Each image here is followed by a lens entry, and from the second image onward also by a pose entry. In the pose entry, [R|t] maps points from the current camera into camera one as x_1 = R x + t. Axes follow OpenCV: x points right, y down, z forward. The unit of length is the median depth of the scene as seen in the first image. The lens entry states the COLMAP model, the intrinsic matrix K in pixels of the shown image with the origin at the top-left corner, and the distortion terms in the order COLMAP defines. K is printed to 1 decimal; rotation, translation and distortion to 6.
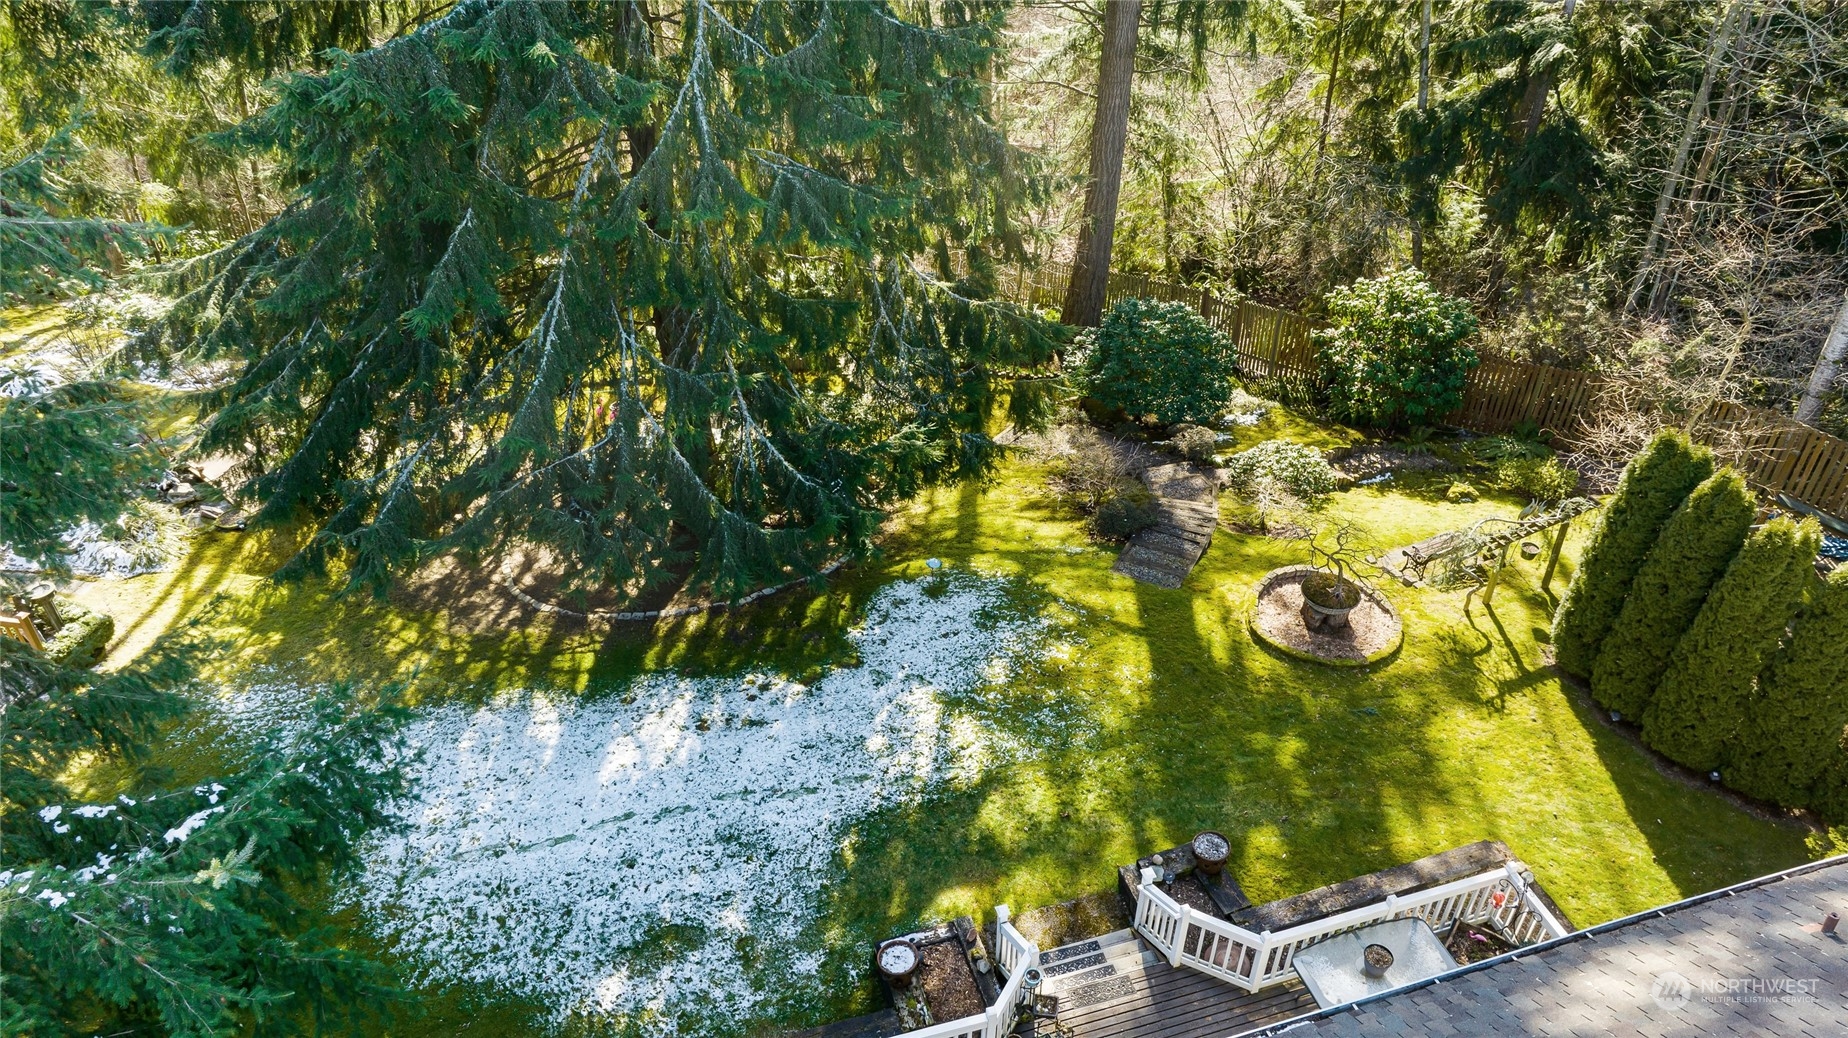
lens RADIAL K [[1359.5, 0, 926.3], [0, 1359.5, 521.4], [0, 0, 1]] dist [-0.003376, -0.005026]
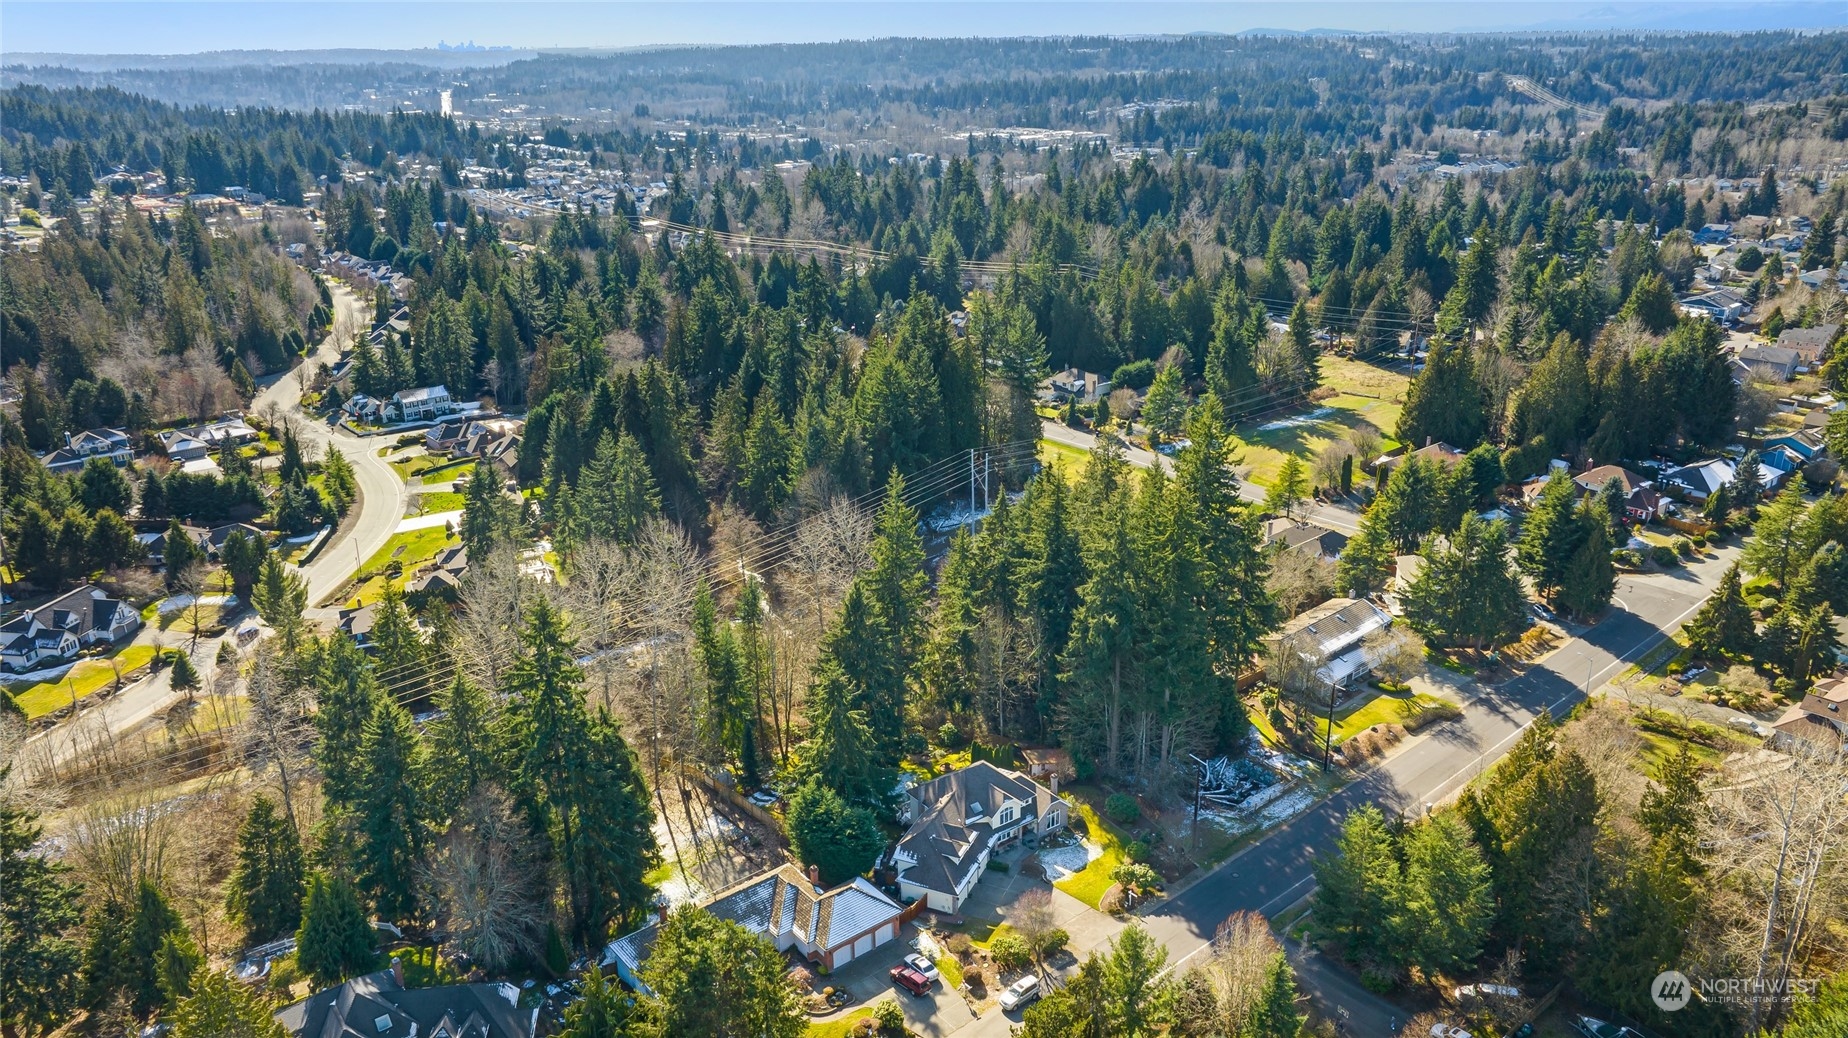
lens RADIAL K [[1359.5, 0, 936.5], [0, 1359.5, 516.9], [0, 0, 1]] dist [-0.003376, -0.005026]
pose [[0.938361, -0.126296, 0.321758, -2.610466], [0.222462, 0.933111, -0.282515, 1.119643], [-0.264555, 0.336679, 0.903691, -8.132893]]
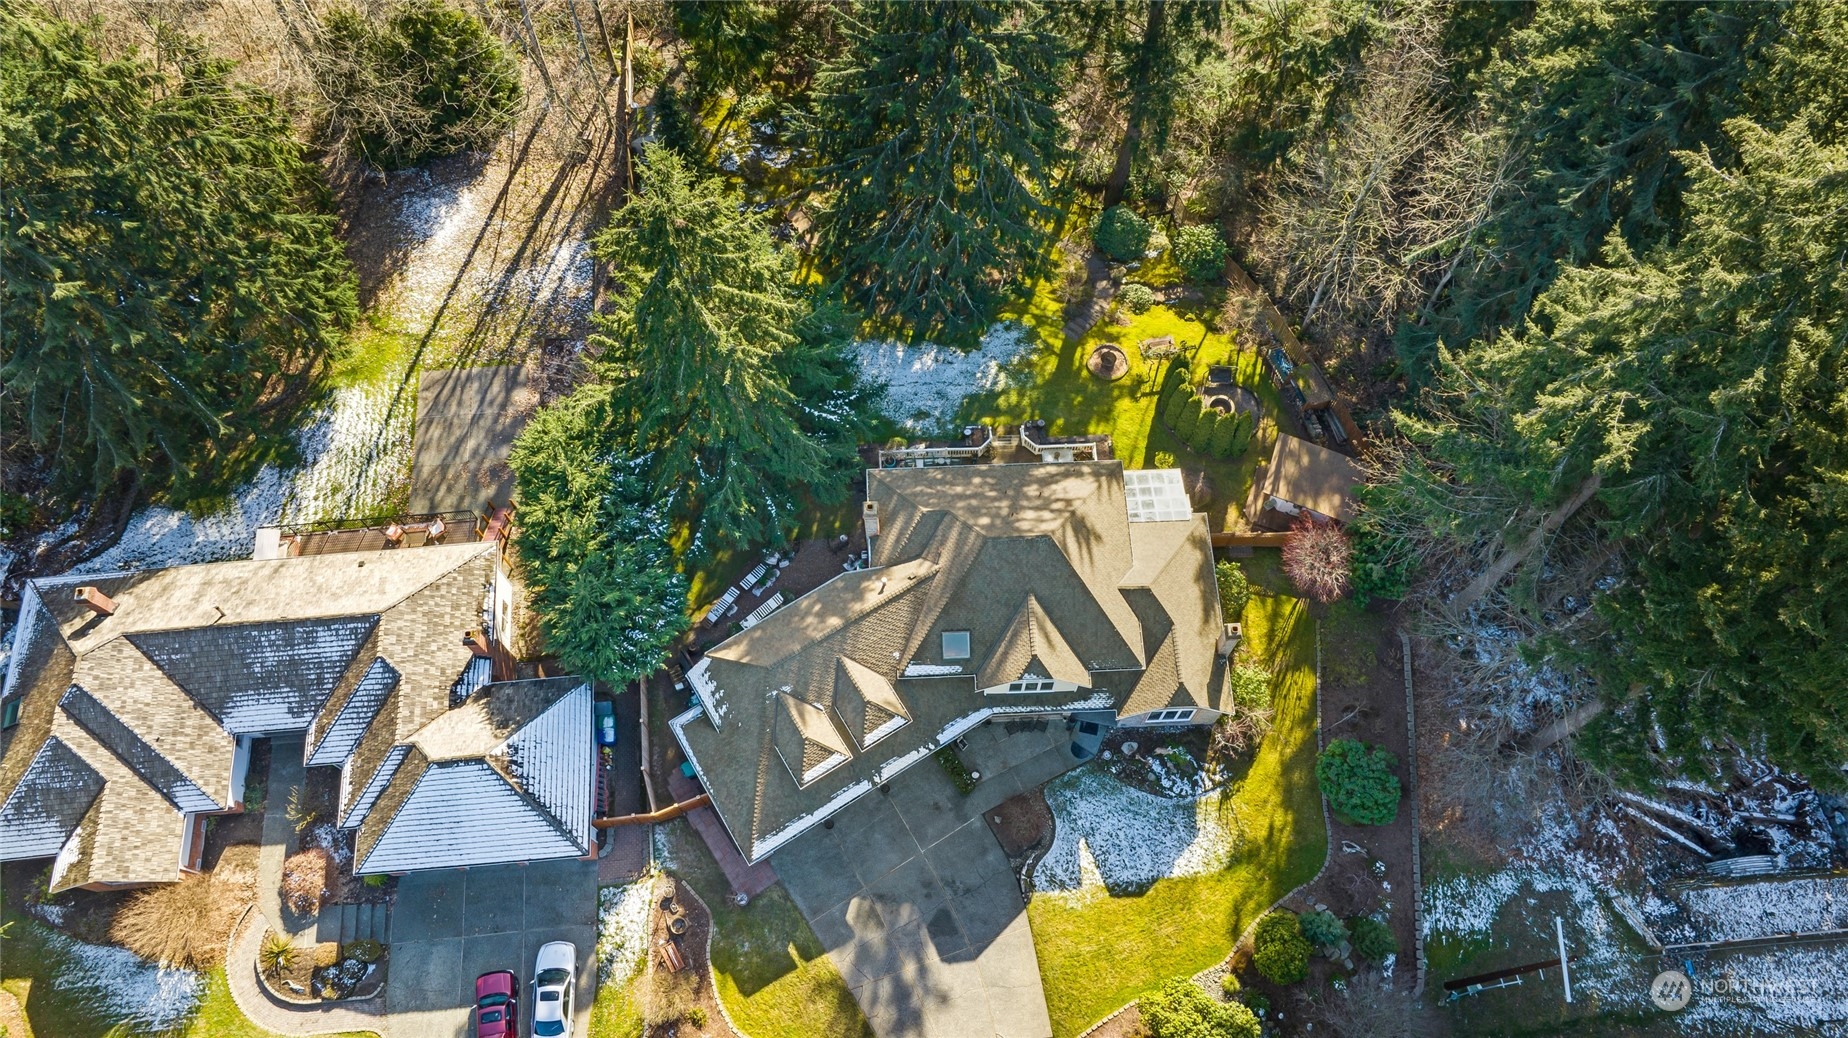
lens RADIAL K [[1359.5, 0, 919.4], [0, 1359.5, 506.5], [0, 0, 1]] dist [-0.003376, -0.005026]
pose [[0.966844, 0.230187, -0.110577, 0.315629], [-0.153509, 0.869924, 0.468686, -1.306510], [0.204079, -0.436172, 0.876416, -2.626907]]
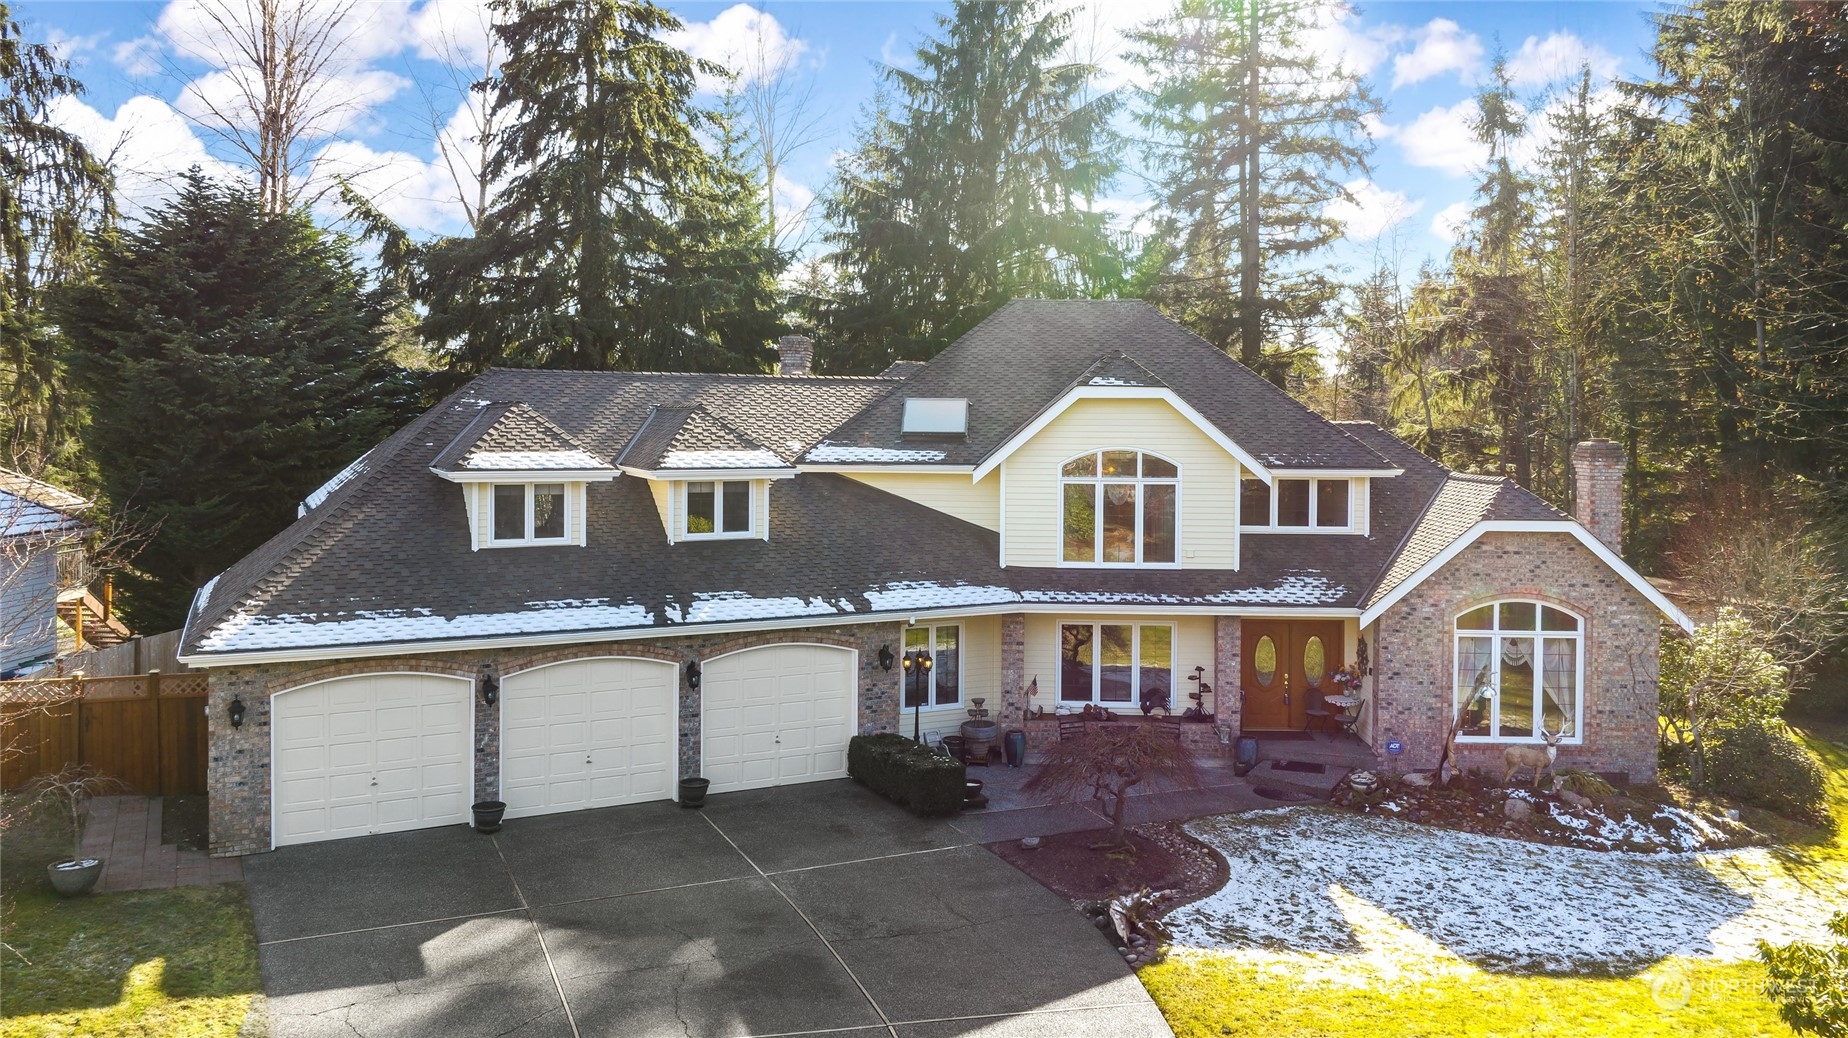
lens RADIAL K [[1359.5, 0, 919.5], [0, 1359.5, 515.0], [0, 0, 1]] dist [-0.003376, -0.005026]
pose [[0.939427, 0.022884, -0.341983, 0.573640], [-0.217426, 0.811101, -0.542992, 1.286522], [0.264957, 0.584458, 0.766946, -0.931556]]
